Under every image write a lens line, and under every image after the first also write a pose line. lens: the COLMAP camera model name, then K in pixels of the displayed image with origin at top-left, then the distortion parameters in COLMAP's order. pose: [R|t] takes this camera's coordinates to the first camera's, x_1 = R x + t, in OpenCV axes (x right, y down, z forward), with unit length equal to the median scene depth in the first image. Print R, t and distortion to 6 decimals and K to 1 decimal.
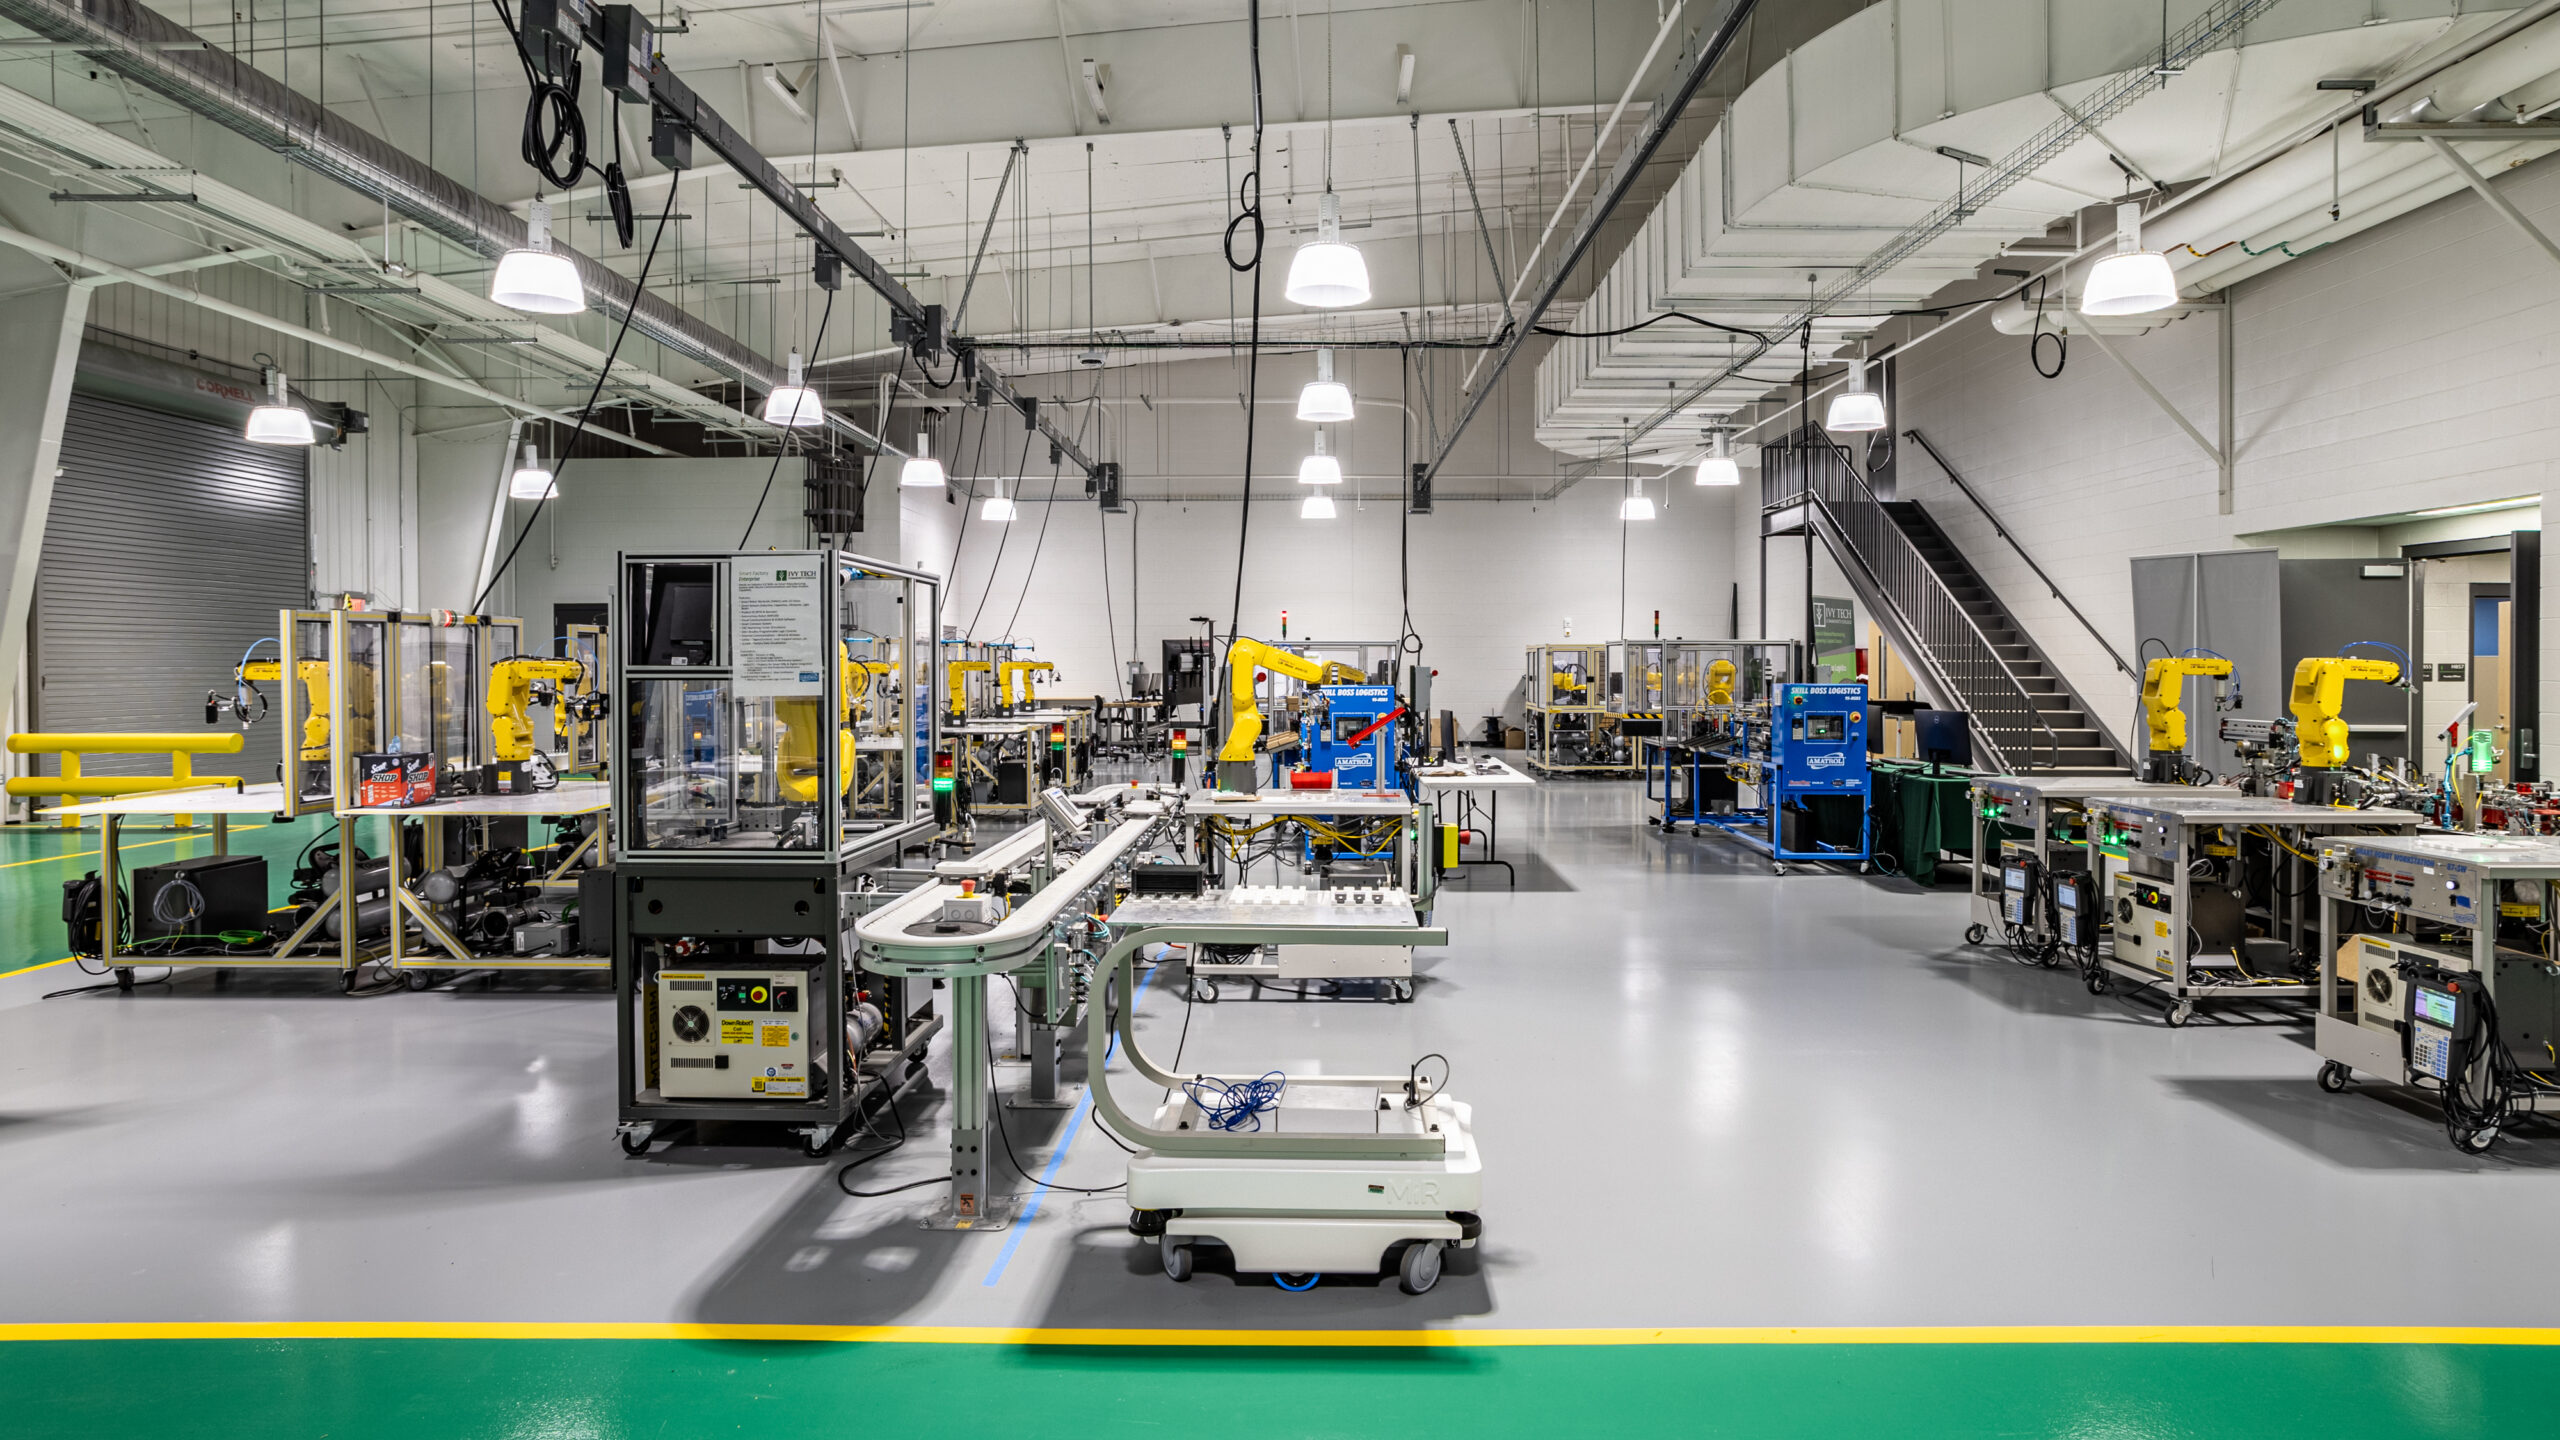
lens RADIAL K [[1430.4, 0, 1285.5], [0, 1430.4, 677.7], [0, 0, 1]] dist [-0.018851, 0.000643]
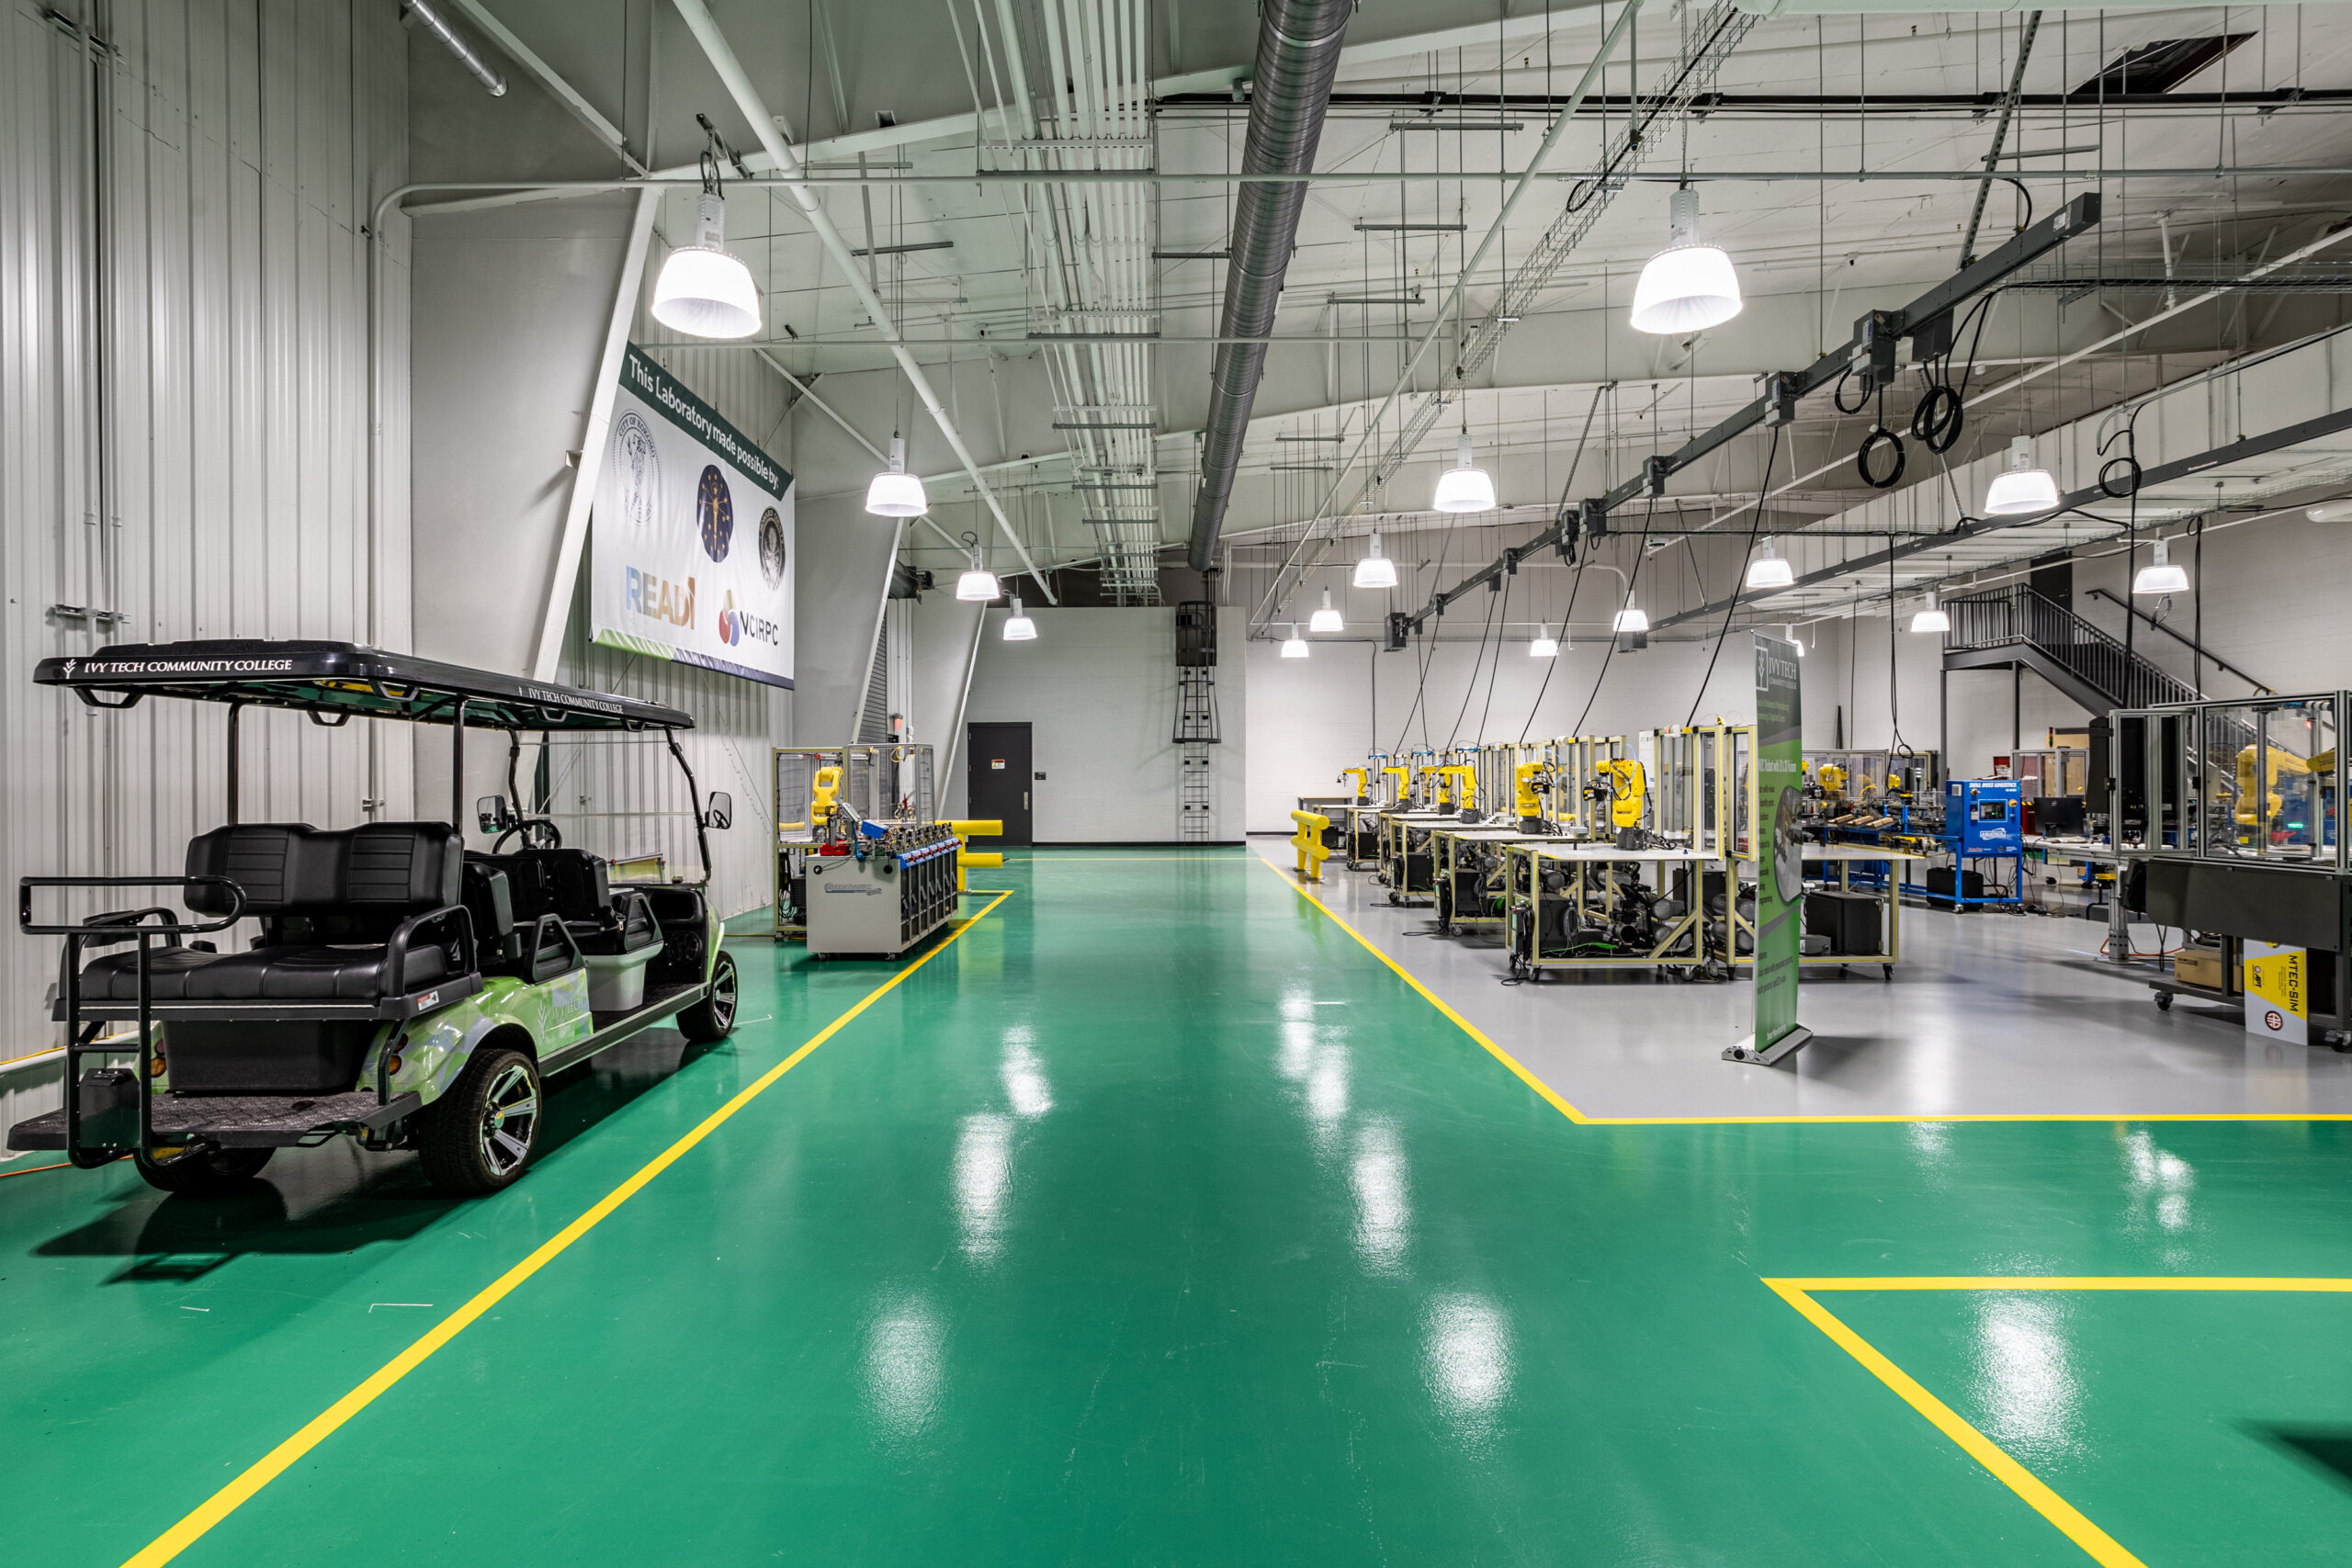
lens RADIAL K [[1208.2, 0, 1169.0], [0, 1208.2, 773.4], [0, 0, 1]] dist [-0.042901, 0.046905]
pose [[0.999814, -0.001773, 0.019199, -0.560062], [0.001949, 0.999956, -0.009165, 0.005768], [-0.019182, 0.009200, 0.999774, -0.117523]]
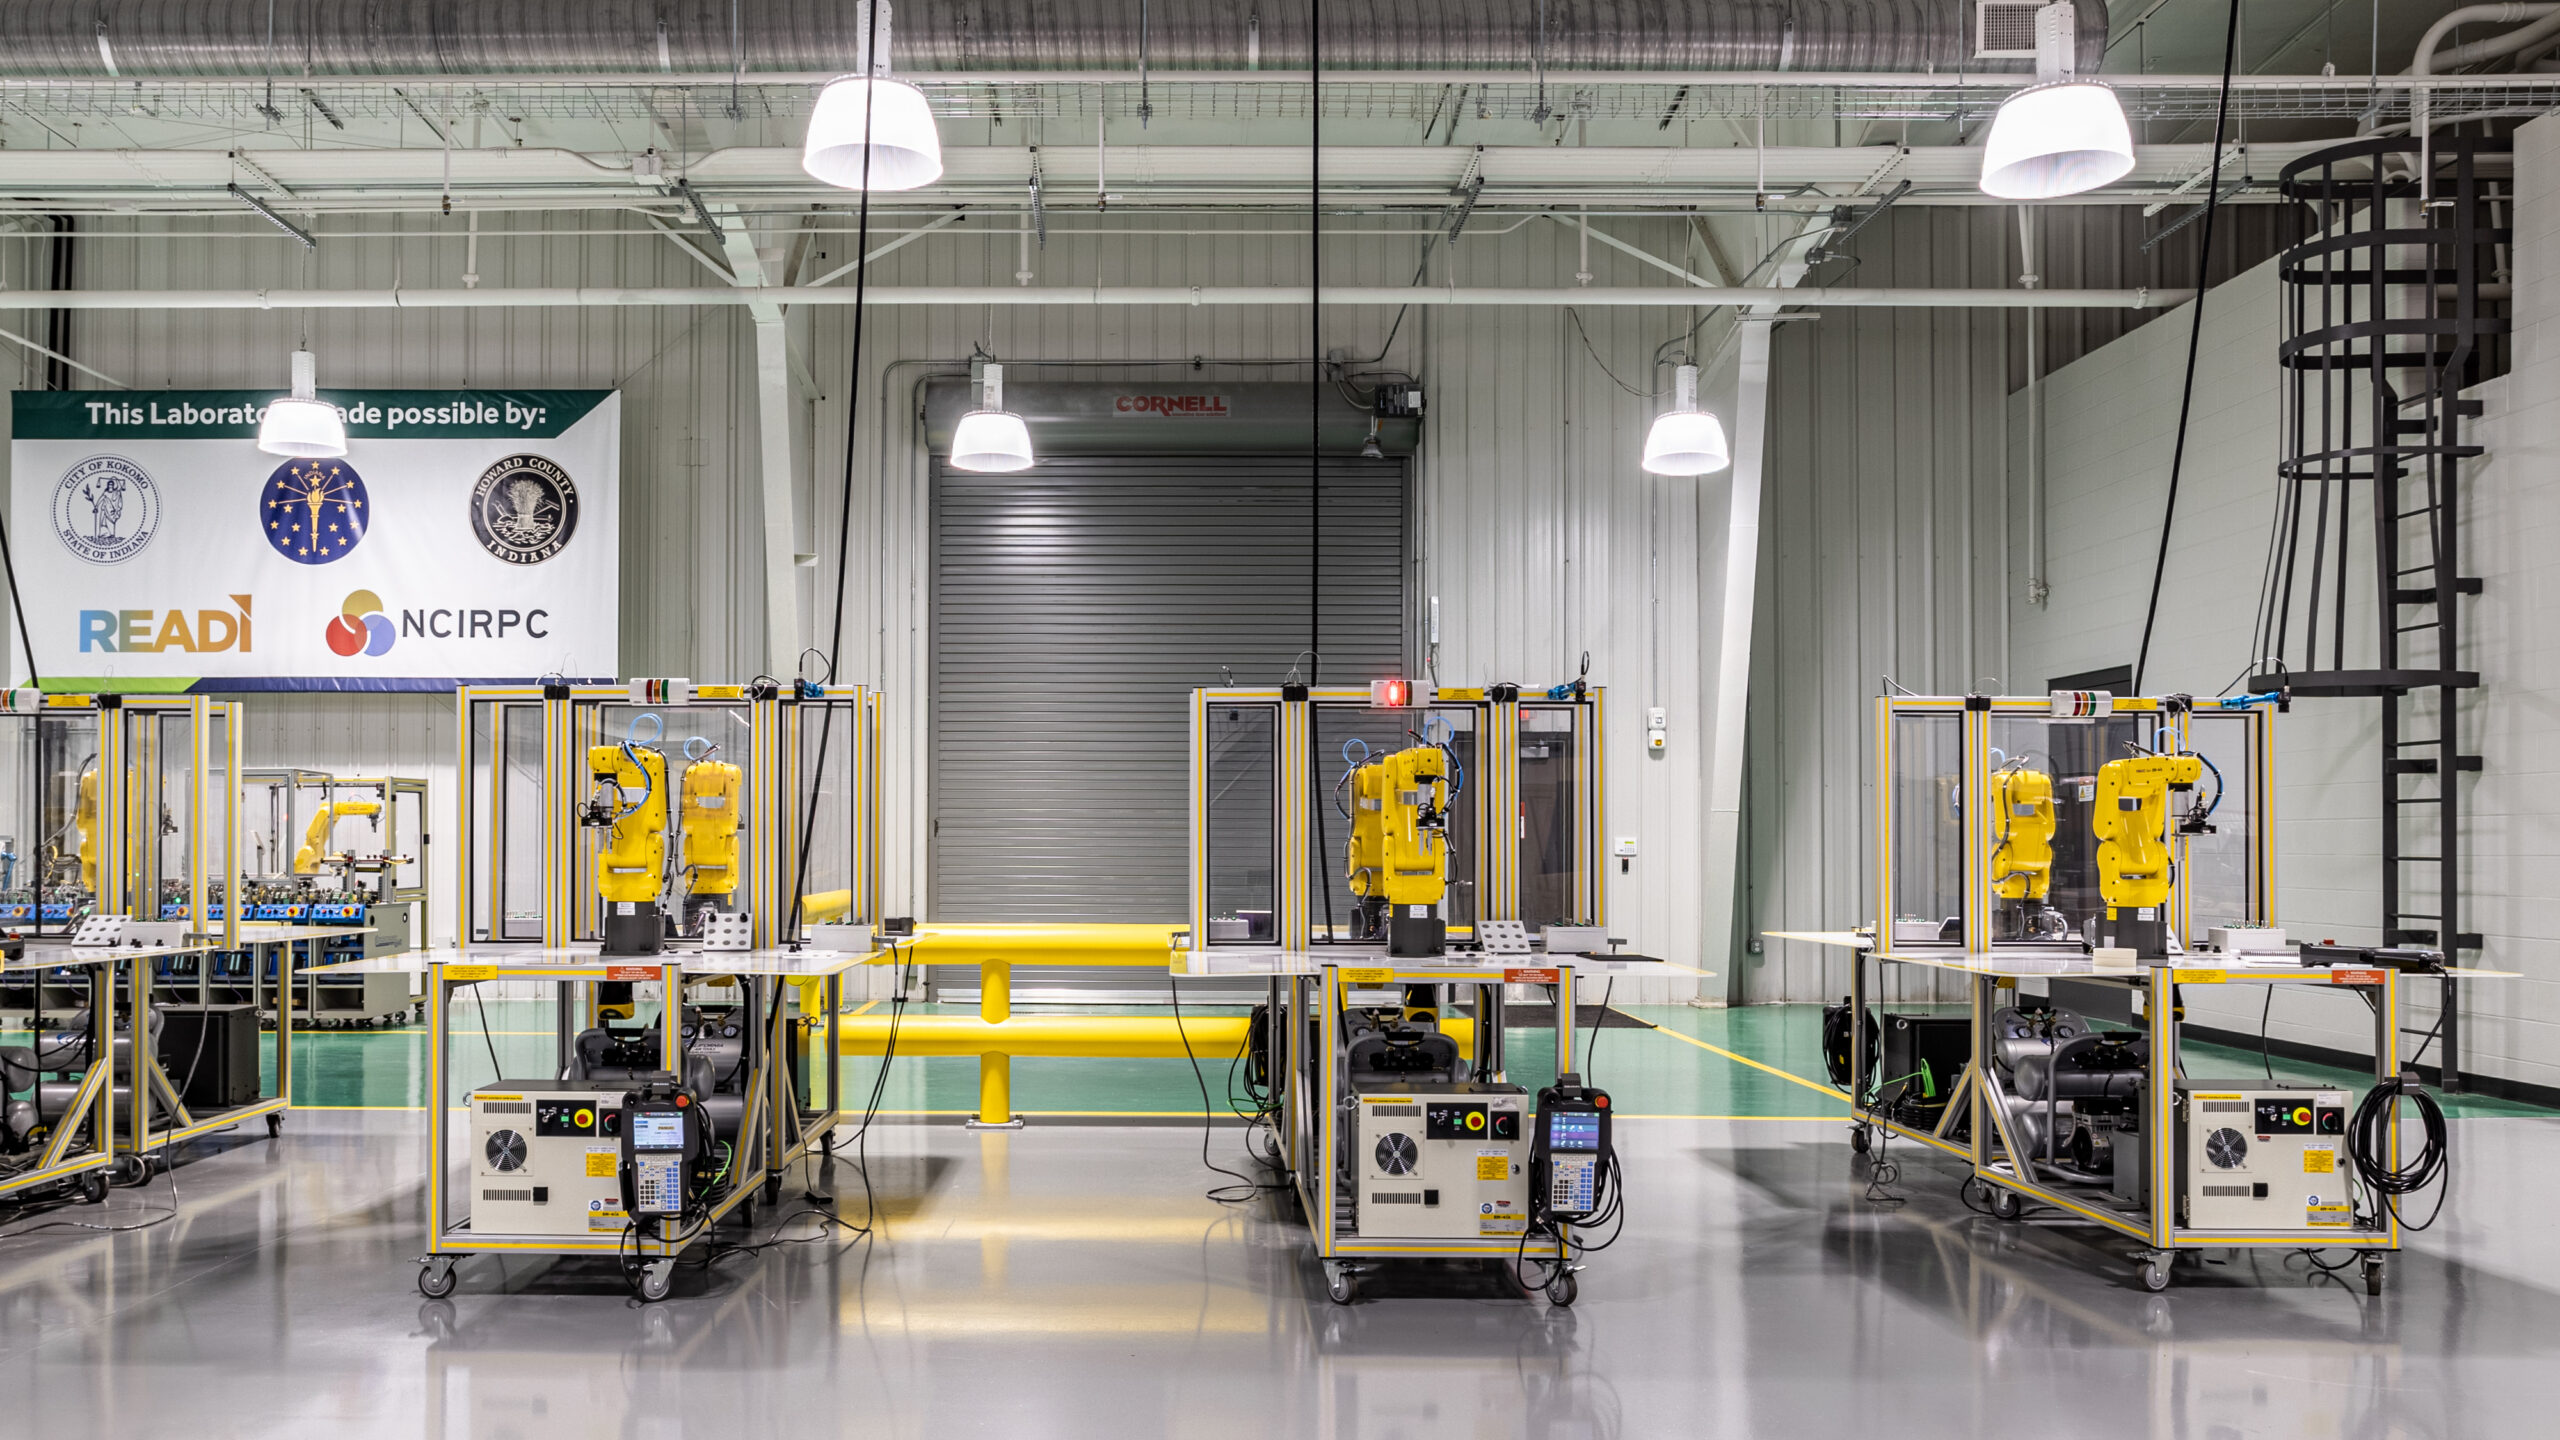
lens RADIAL K [[1818.3, 0, 1329.7], [0, 1818.3, 825.1], [0, 0, 1]] dist [-0.046160, 0.035266]
pose [[0.014810, -0.004527, -0.999880, 0.148313], [-0.011252, 0.999926, -0.004694, 0.005052], [0.999827, 0.011320, 0.014758, 1.184661]]
